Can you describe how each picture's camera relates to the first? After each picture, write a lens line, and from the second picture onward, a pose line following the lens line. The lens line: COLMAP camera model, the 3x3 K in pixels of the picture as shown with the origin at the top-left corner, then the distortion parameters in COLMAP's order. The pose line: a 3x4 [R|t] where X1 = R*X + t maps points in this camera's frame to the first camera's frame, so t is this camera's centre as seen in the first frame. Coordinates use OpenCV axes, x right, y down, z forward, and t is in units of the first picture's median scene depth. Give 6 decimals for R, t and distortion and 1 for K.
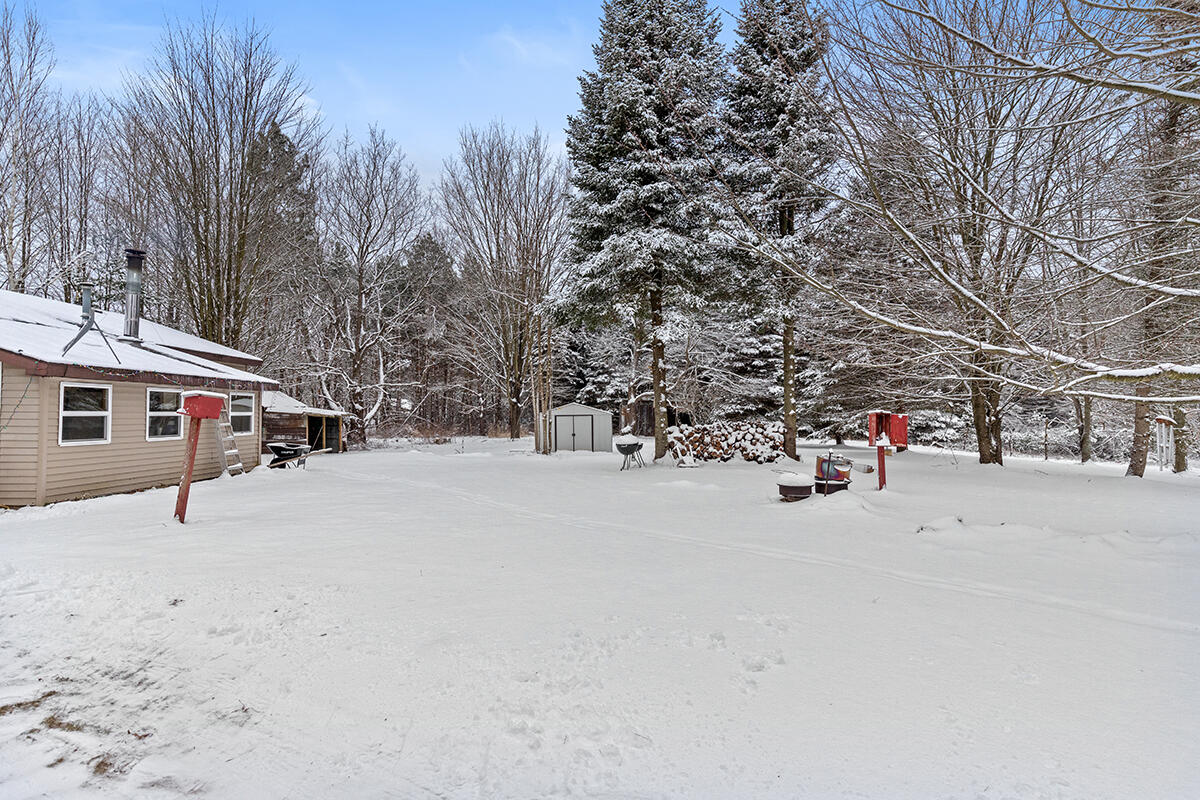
lens RADIAL K [[647.6, 0, 600.0], [0, 647.6, 400.0], [0, 0, 1]] dist [0.000345, -0.000044]
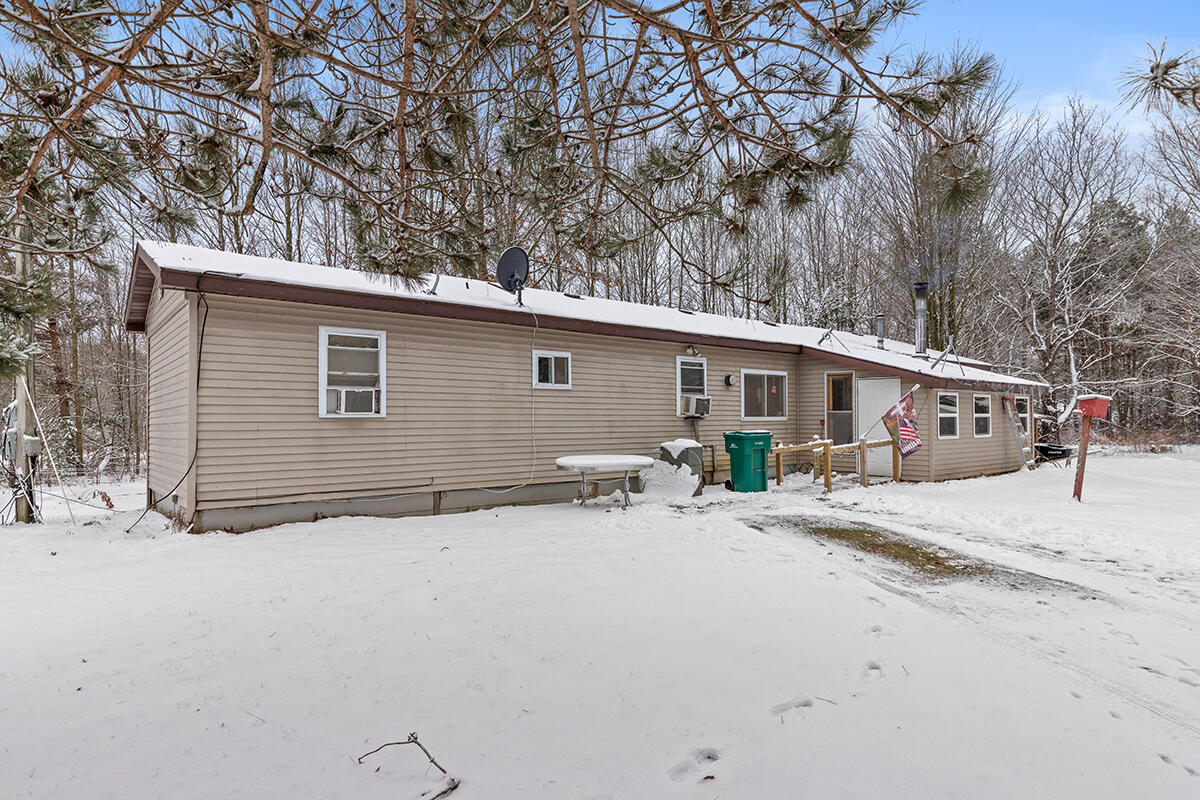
lens RADIAL K [[683.9, 0, 600.0], [0, 683.9, 400.0], [0, 0, 1]] dist [0.002982, 0.000723]
pose [[0.640567, -0.023089, -0.767555, -0.126130], [0.019951, 0.999711, -0.013423, -0.003688], [0.767643, -0.006716, 0.640843, -0.318935]]
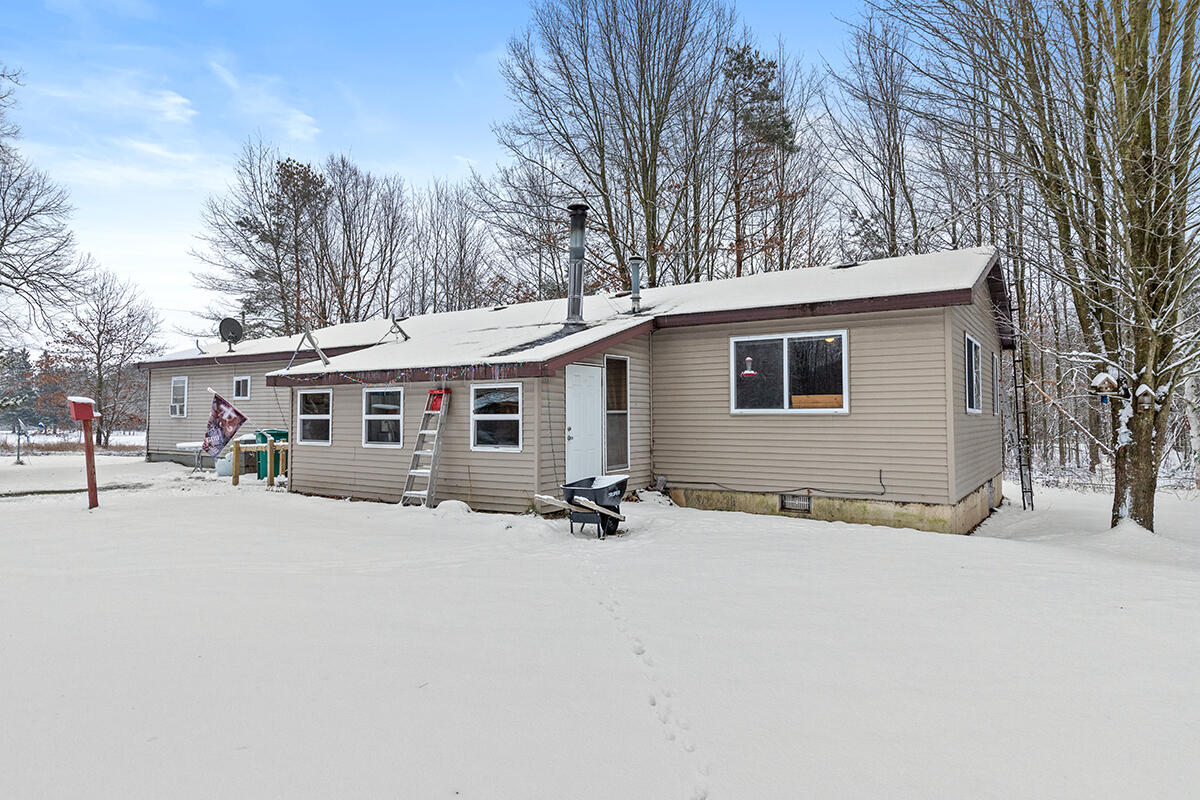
lens RADIAL K [[674.1, 0, 600.3], [0, 674.1, 414.0], [0, 0, 1]] dist [-0.000109, 0.000016]
pose [[-0.527464, -0.004090, -0.849567, -0.054068], [0.017902, 0.999713, -0.015927, 0.031069], [0.849389, -0.023610, -0.527240, 1.456914]]
